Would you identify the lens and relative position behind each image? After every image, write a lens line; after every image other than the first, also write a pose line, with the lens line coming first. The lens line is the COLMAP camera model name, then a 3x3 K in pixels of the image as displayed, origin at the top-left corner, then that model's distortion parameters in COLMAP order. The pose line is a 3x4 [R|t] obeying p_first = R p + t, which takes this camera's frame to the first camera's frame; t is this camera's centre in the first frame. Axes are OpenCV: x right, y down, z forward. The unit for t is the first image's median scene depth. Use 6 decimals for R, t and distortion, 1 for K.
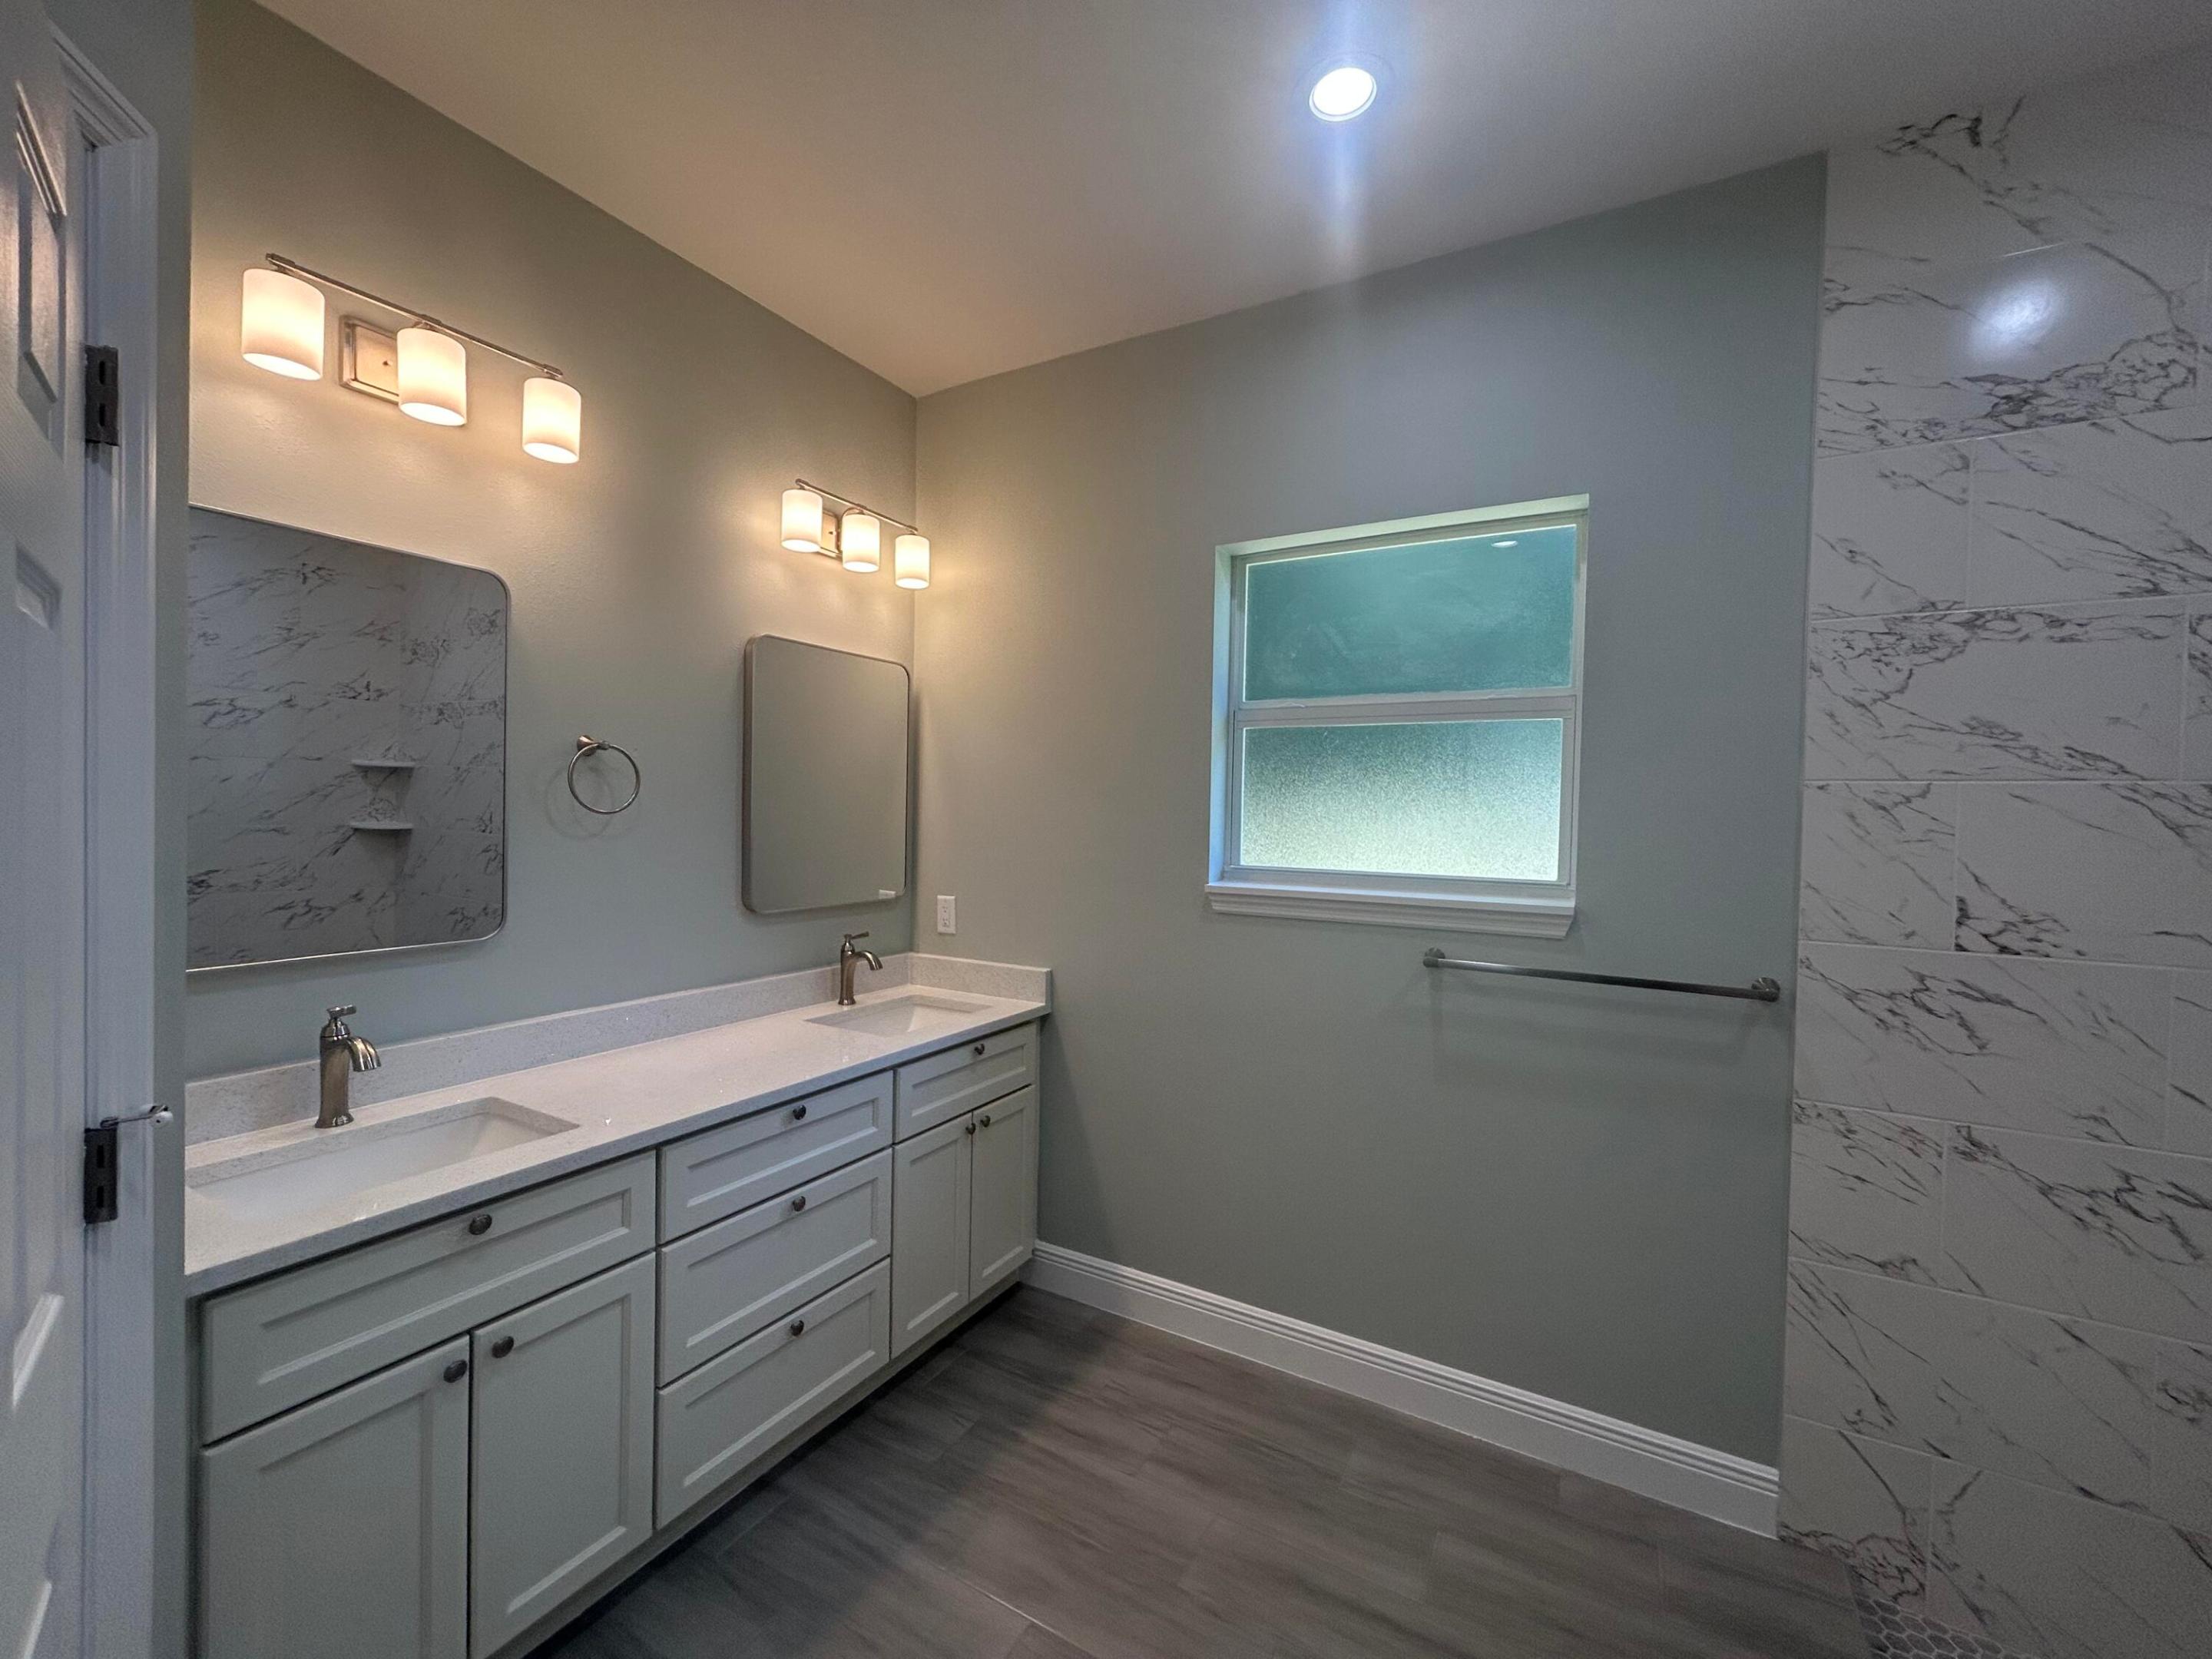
lens RADIAL K [[896.7, 0, 1106.0], [0, 896.7, 829.5], [0, 0, 1]] dist [0.000234, 0.000126]
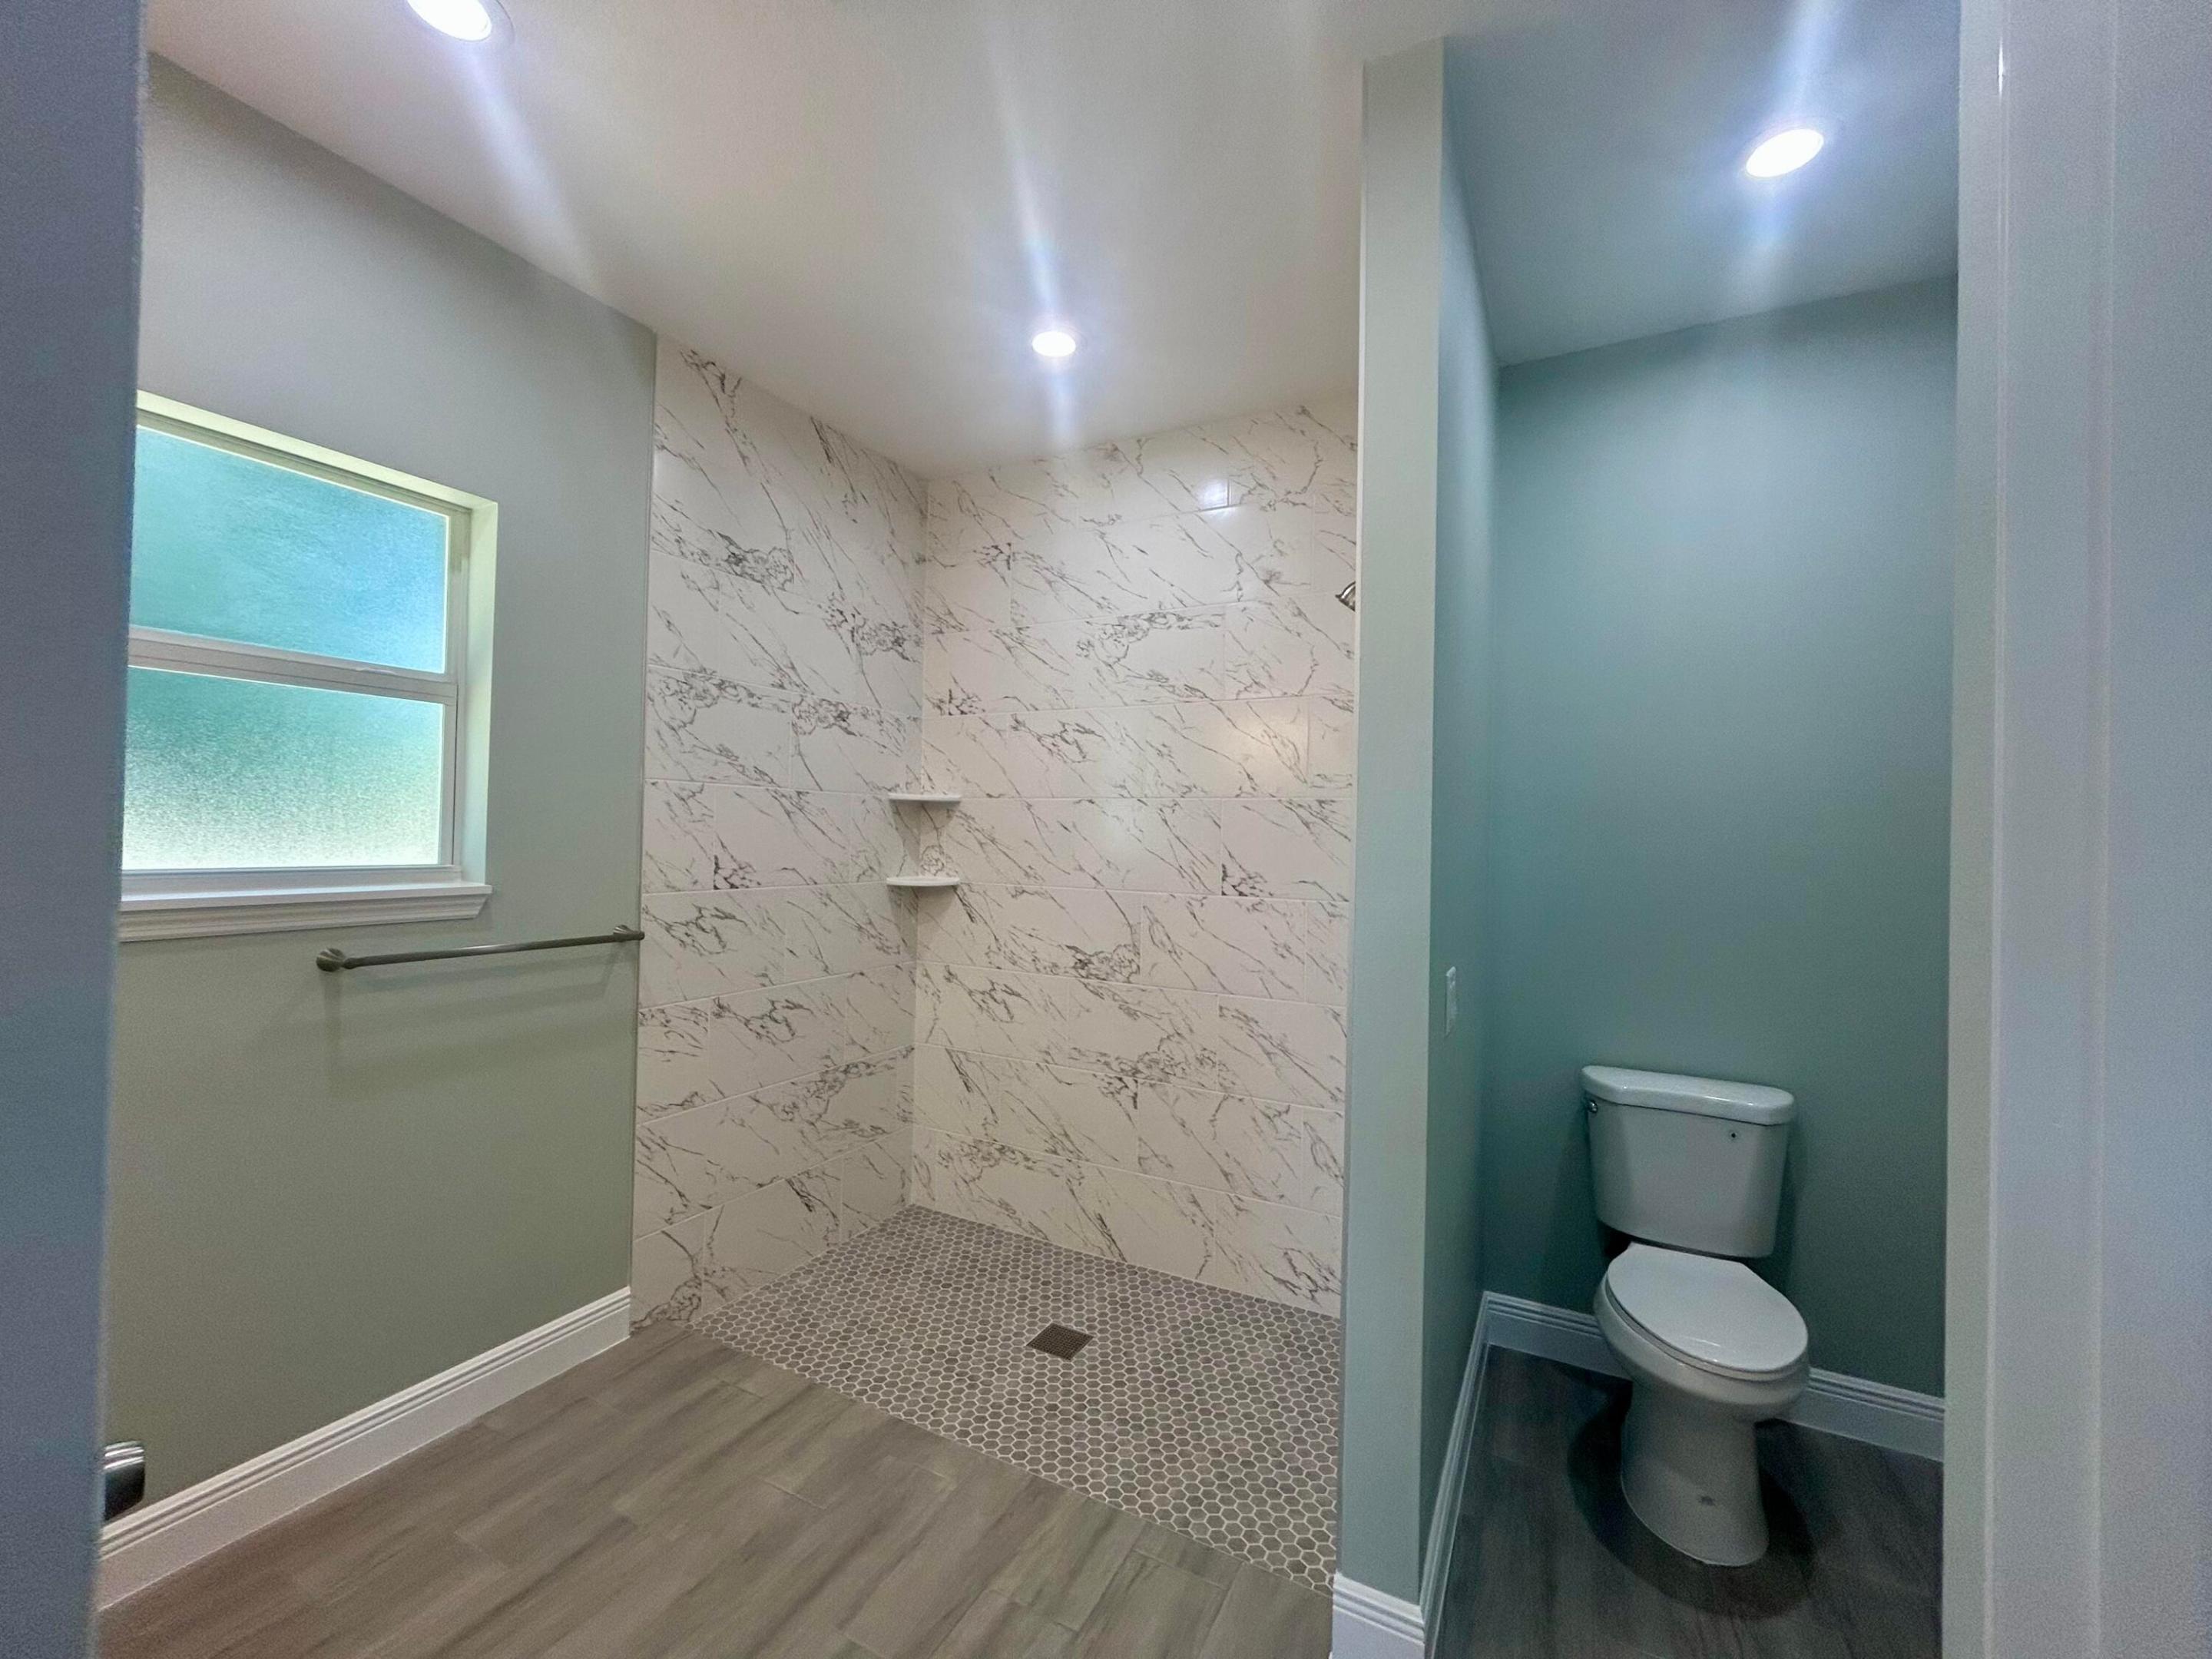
lens RADIAL K [[896.7, 0, 1106.0], [0, 896.7, 829.5], [0, 0, 1]] dist [0.000234, 0.000126]
pose [[-0.032486, -0.017893, 0.999312, -0.648353], [-0.003030, 0.999837, 0.017804, -0.002504], [-0.999468, -0.002449, -0.032535, 0.341881]]
